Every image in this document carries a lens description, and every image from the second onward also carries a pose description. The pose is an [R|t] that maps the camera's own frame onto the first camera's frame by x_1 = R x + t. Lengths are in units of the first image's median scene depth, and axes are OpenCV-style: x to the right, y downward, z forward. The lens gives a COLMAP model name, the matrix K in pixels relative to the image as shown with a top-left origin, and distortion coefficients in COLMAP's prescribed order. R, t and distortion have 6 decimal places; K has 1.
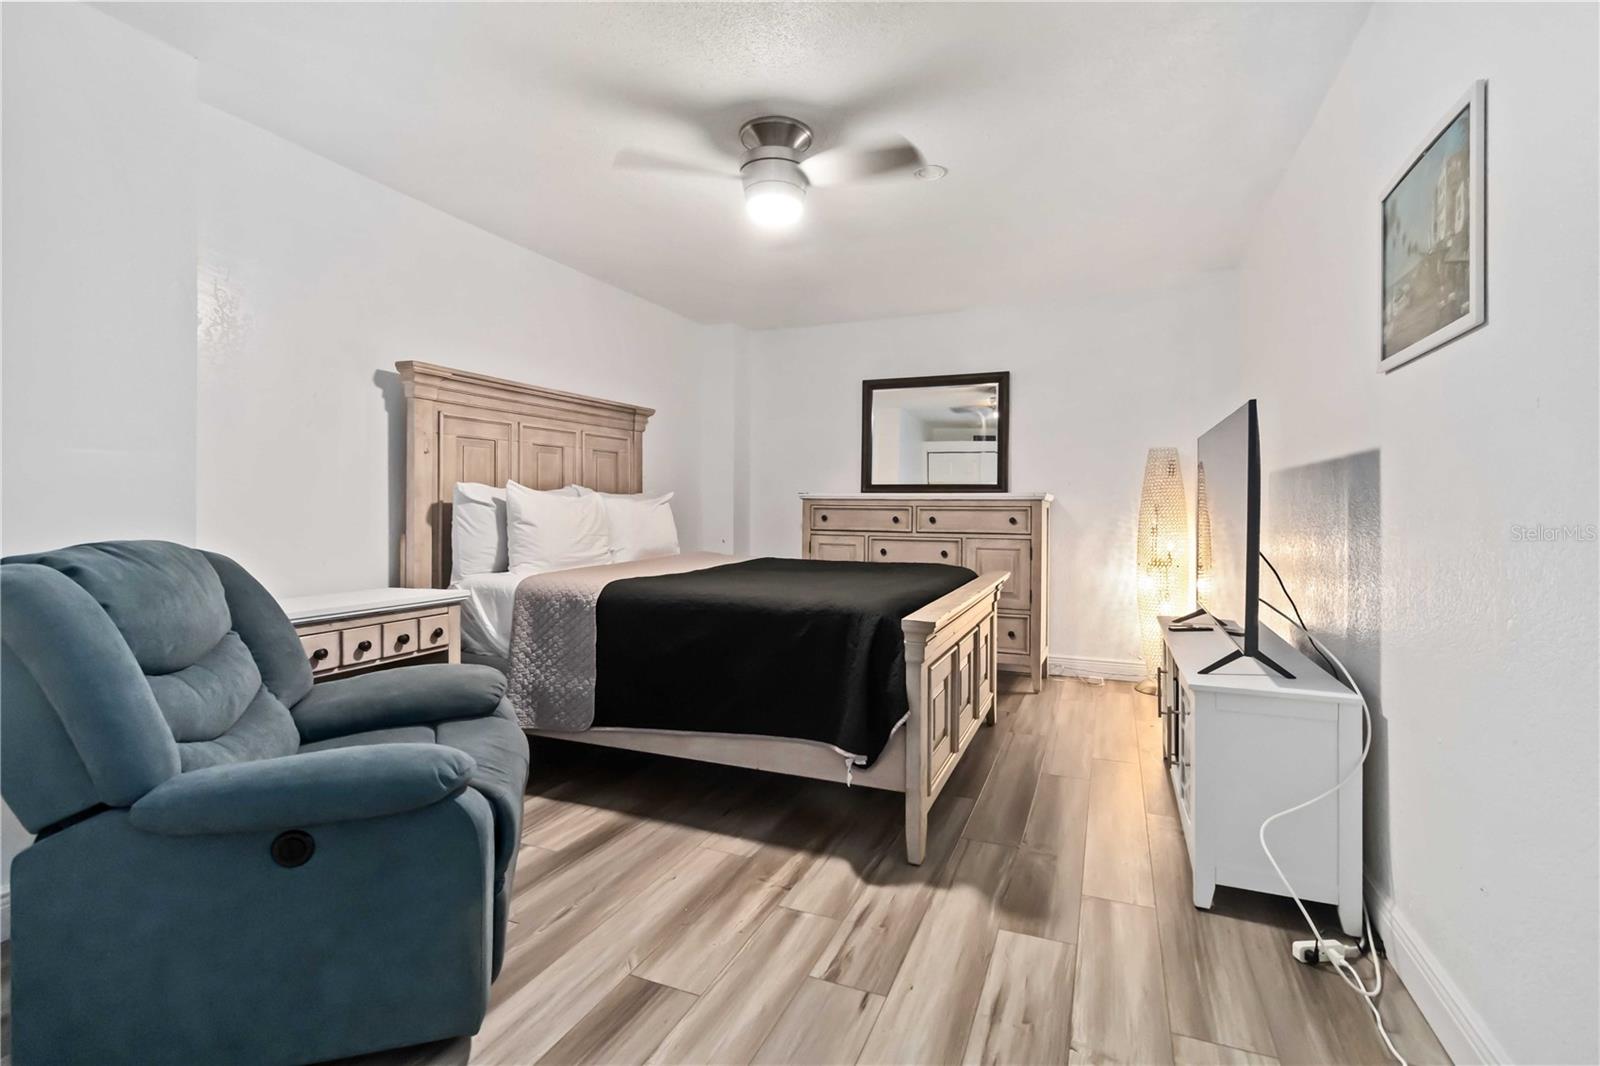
lens RADIAL K [[749.4, 0, 798.2], [0, 749.4, 512.2], [0, 0, 1]] dist [0.001423, -0.000155]
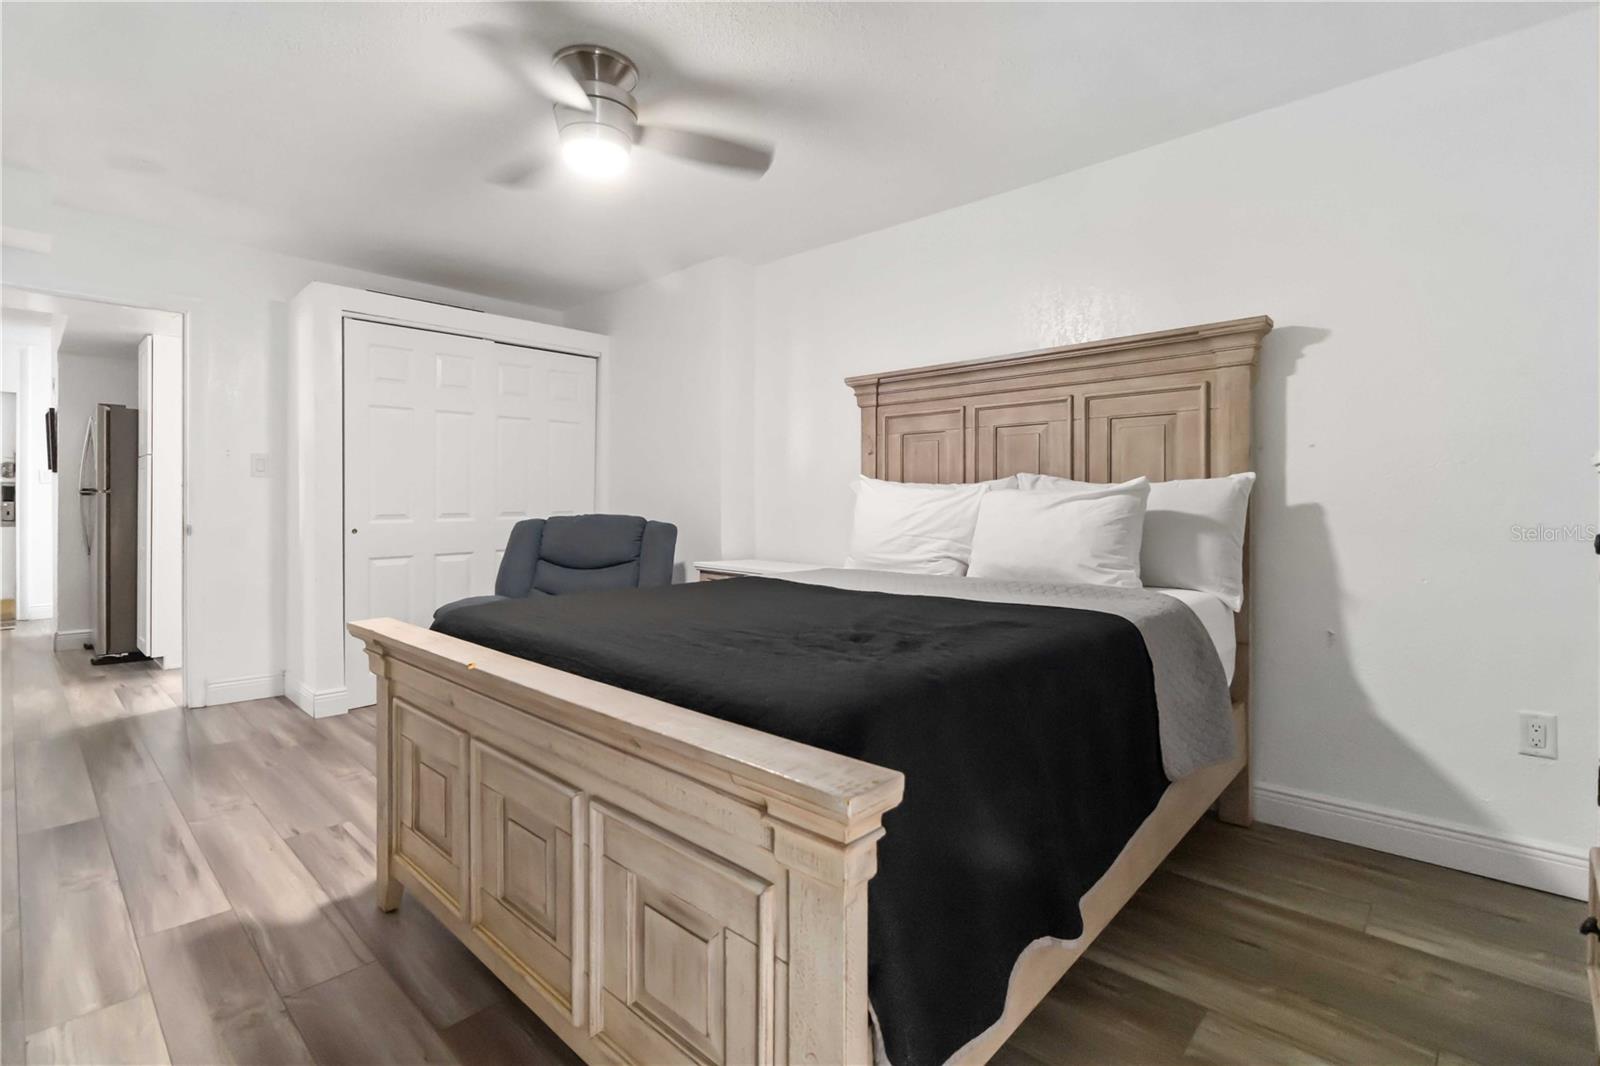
lens RADIAL K [[738.0, 0, 800.9], [0, 738.0, 506.1], [0, 0, 1]] dist [0.001637, 0.000060]
pose [[-0.346749, 0.001933, -0.937956, 0.708999], [-0.011931, 0.999908, 0.006472, -0.007518], [0.937882, 0.013435, -0.346694, 1.554534]]
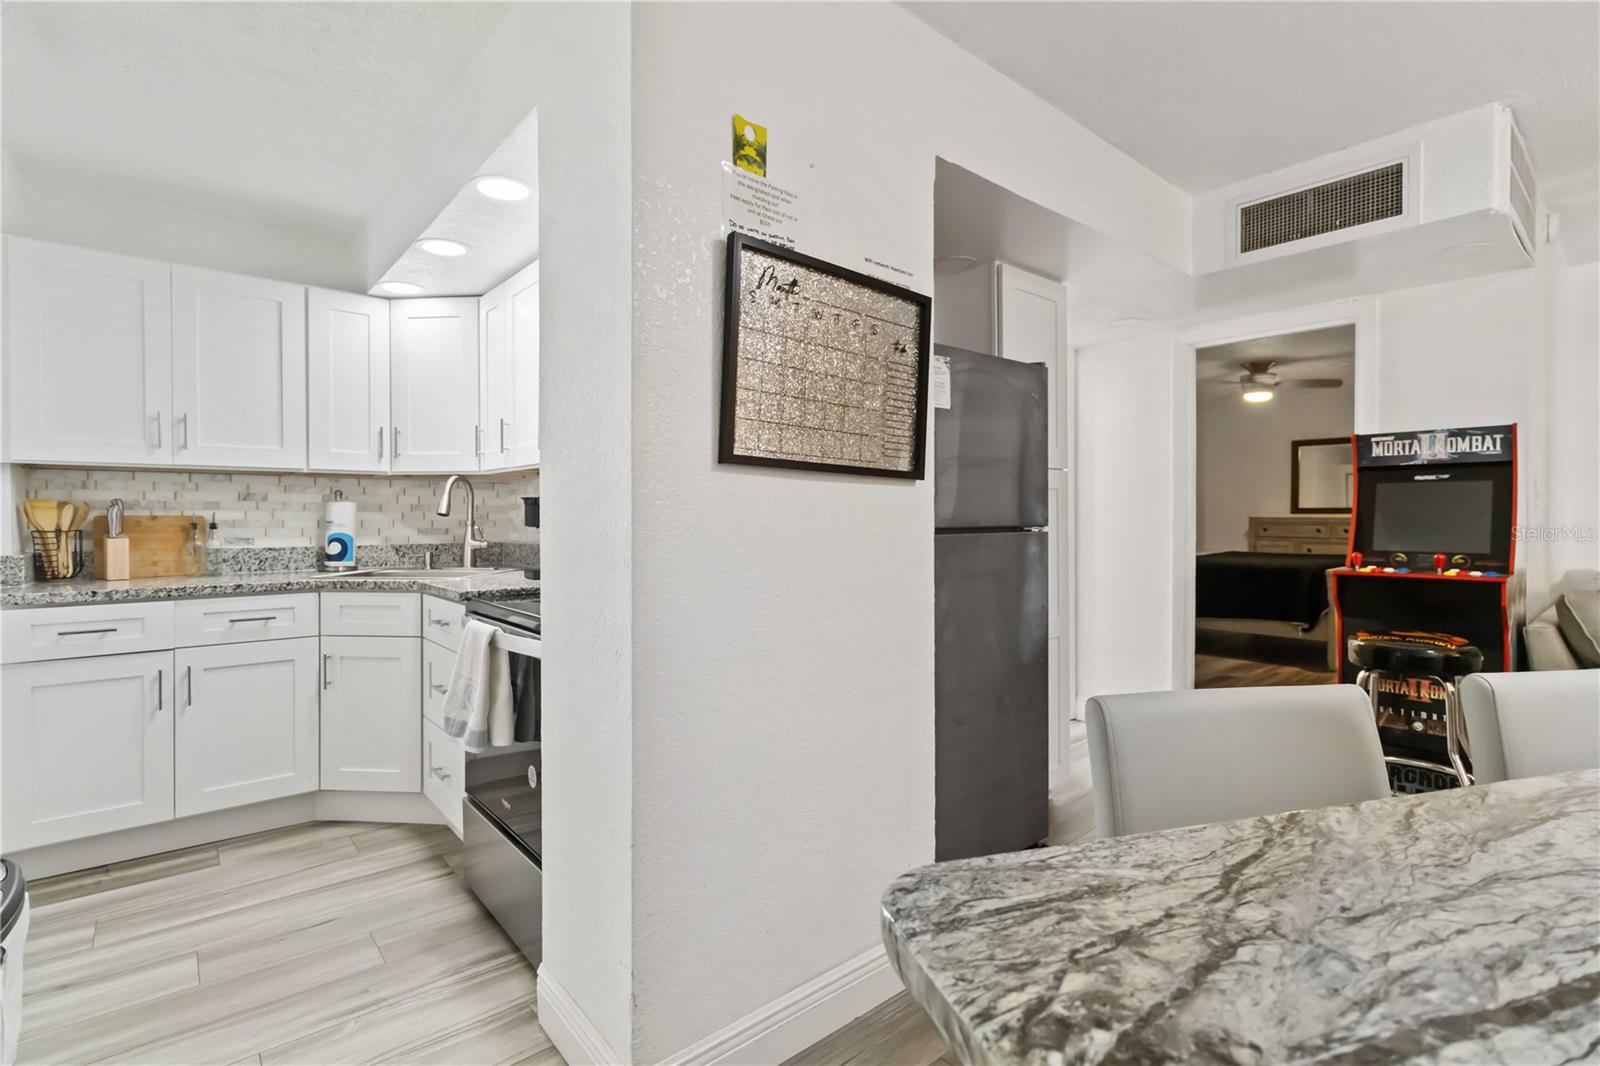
lens RADIAL K [[749.4, 0, 798.2], [0, 749.4, 512.2], [0, 0, 1]] dist [0.001423, -0.000155]
pose [[0.893733, -0.002495, -0.448592, -0.308729], [-0.002448, 0.999943, -0.010437, -0.021754], [0.448592, 0.010426, 0.893676, -2.011592]]
